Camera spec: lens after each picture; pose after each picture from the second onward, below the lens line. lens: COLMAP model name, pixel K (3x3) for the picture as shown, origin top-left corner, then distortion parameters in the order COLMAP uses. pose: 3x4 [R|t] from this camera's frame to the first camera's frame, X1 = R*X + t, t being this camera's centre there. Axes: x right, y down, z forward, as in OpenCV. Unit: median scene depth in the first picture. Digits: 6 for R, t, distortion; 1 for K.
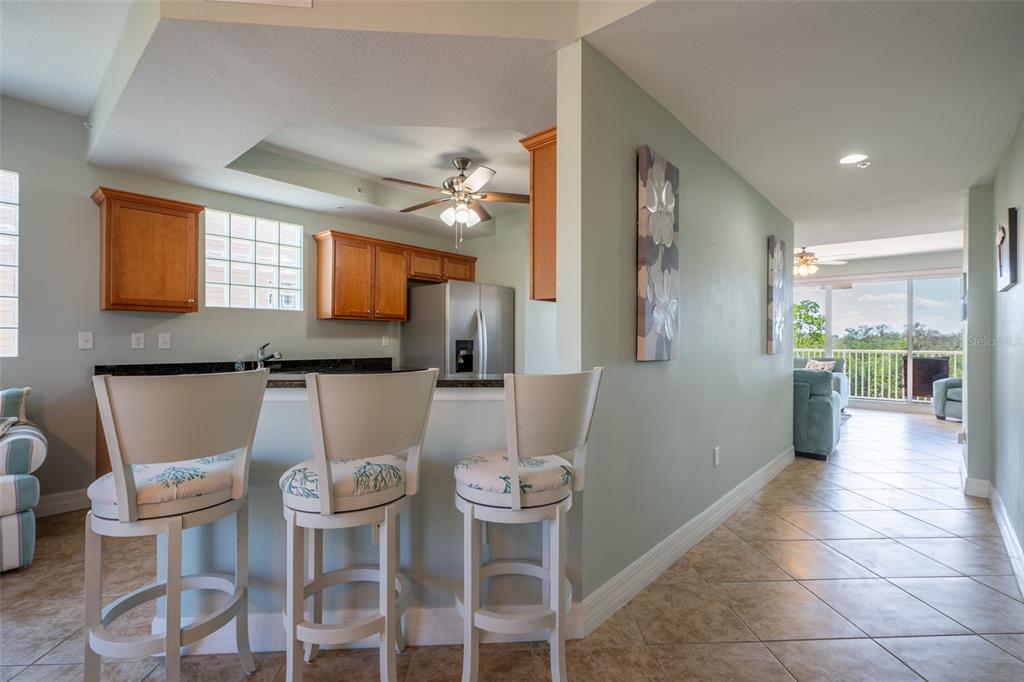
lens RADIAL K [[471.2, 0, 514.4], [0, 471.2, 334.4], [0, 0, 1]] dist [0.000627, 0.000185]
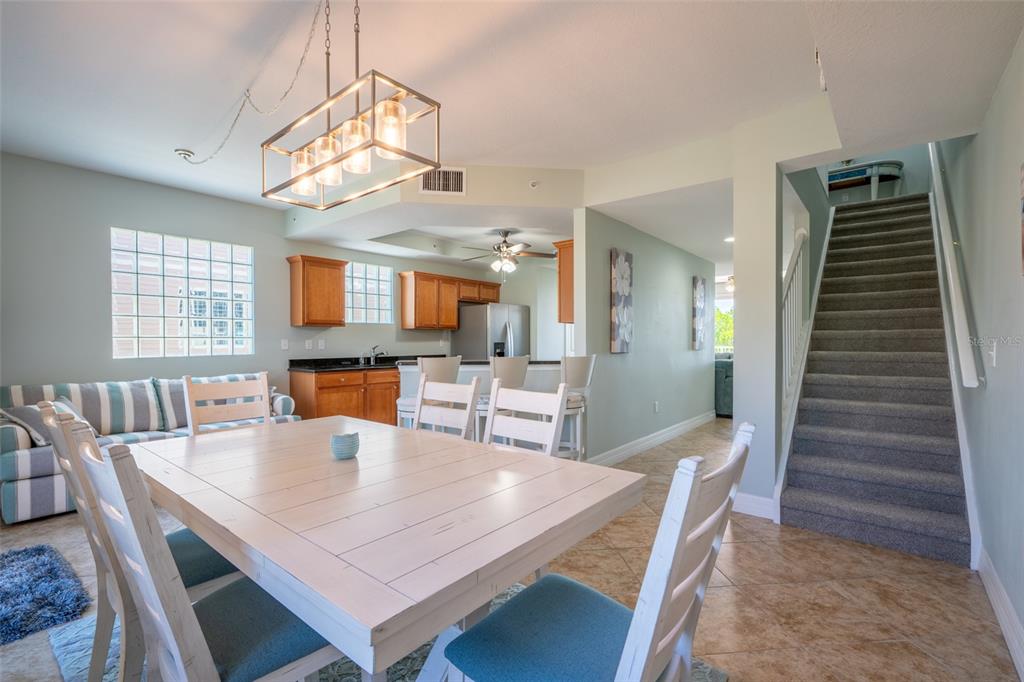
lens RADIAL K [[471.2, 0, 512.9], [0, 471.2, 342.2], [0, 0, 1]] dist [0.000627, 0.000185]
pose [[0.999224, -0.007126, 0.038730, -0.139621], [0.006494, 0.999844, 0.016404, -0.014707], [-0.038841, -0.016140, 0.999115, -0.584697]]
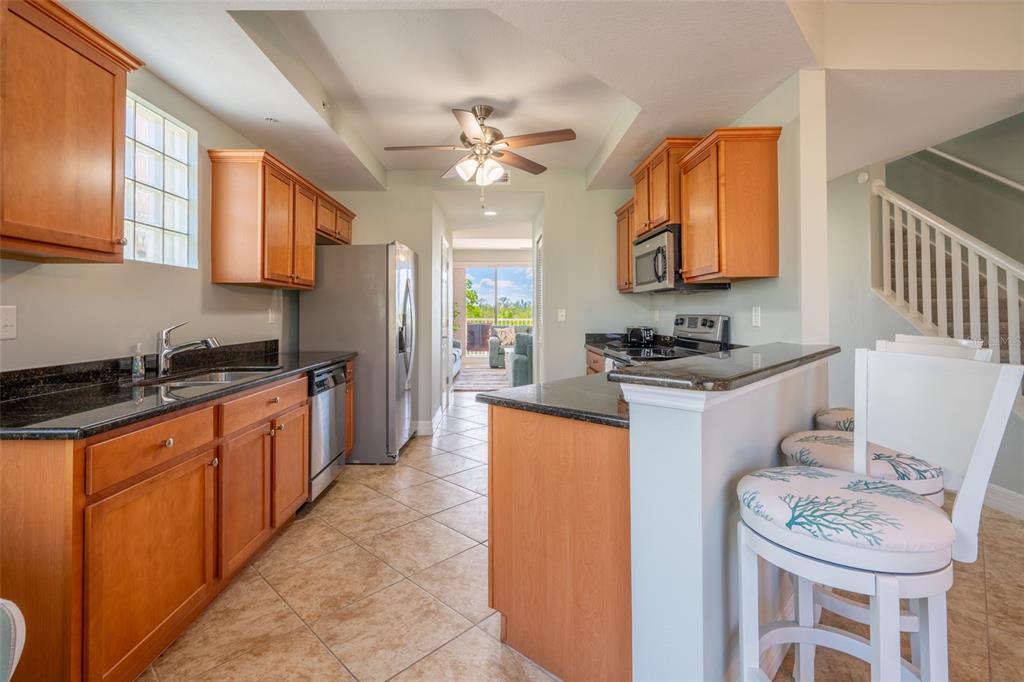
lens RADIAL K [[471.2, 0, 490.3], [0, 471.2, 309.6], [0, 0, 1]] dist [0.000627, 0.000185]
pose [[0.743806, -0.002475, 0.668391, -0.641902], [-0.000399, 0.999991, 0.004146, -0.000137], [-0.668396, -0.003351, 0.743798, 0.316736]]
